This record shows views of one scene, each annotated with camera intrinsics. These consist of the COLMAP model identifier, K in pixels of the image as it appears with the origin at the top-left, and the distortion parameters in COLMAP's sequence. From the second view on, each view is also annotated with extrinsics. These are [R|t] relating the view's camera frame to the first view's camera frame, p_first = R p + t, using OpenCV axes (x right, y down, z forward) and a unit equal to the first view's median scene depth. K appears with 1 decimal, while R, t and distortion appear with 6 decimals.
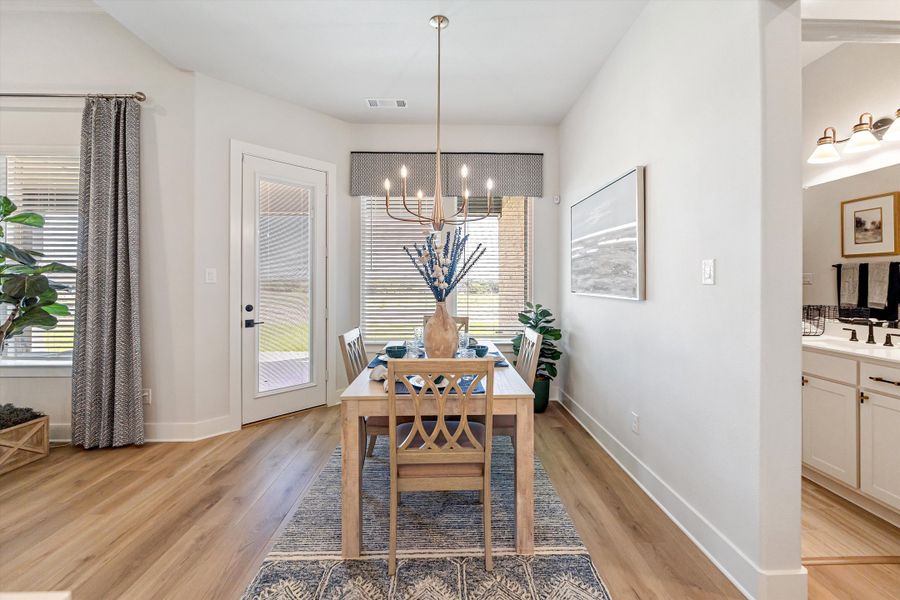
lens RADIAL K [[367.8, 0, 451.8], [0, 367.8, 293.7], [0, 0, 1]] dist [-0.001645, -0.000246]
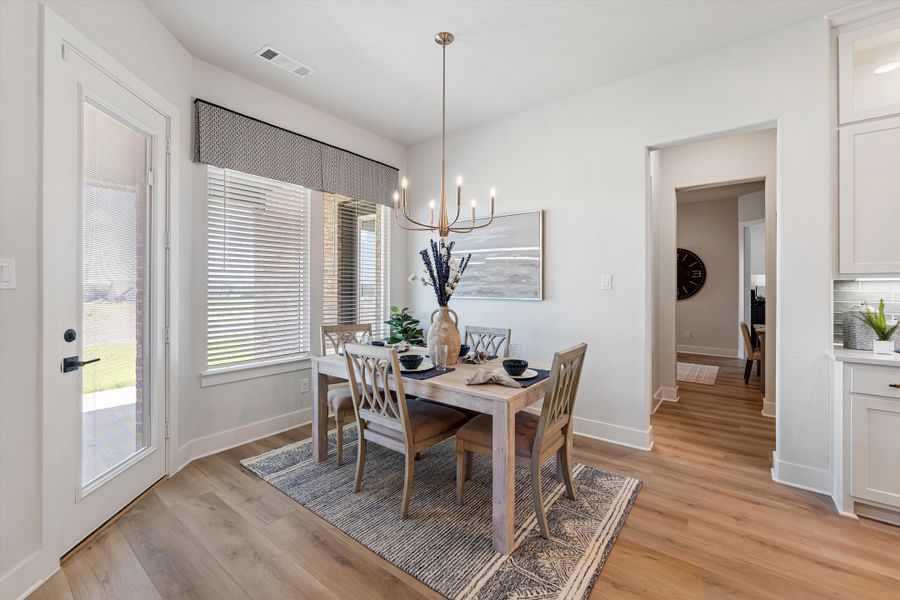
lens RADIAL K [[365.3, 0, 450.0], [0, 365.3, 300.0], [0, 0, 1]] dist [-0.000224, -0.000235]
pose [[0.642141, -0.024604, 0.766192, -0.836722], [0.021648, 0.999668, 0.013957, -0.011001], [-0.766281, 0.007624, 0.642460, 0.328201]]
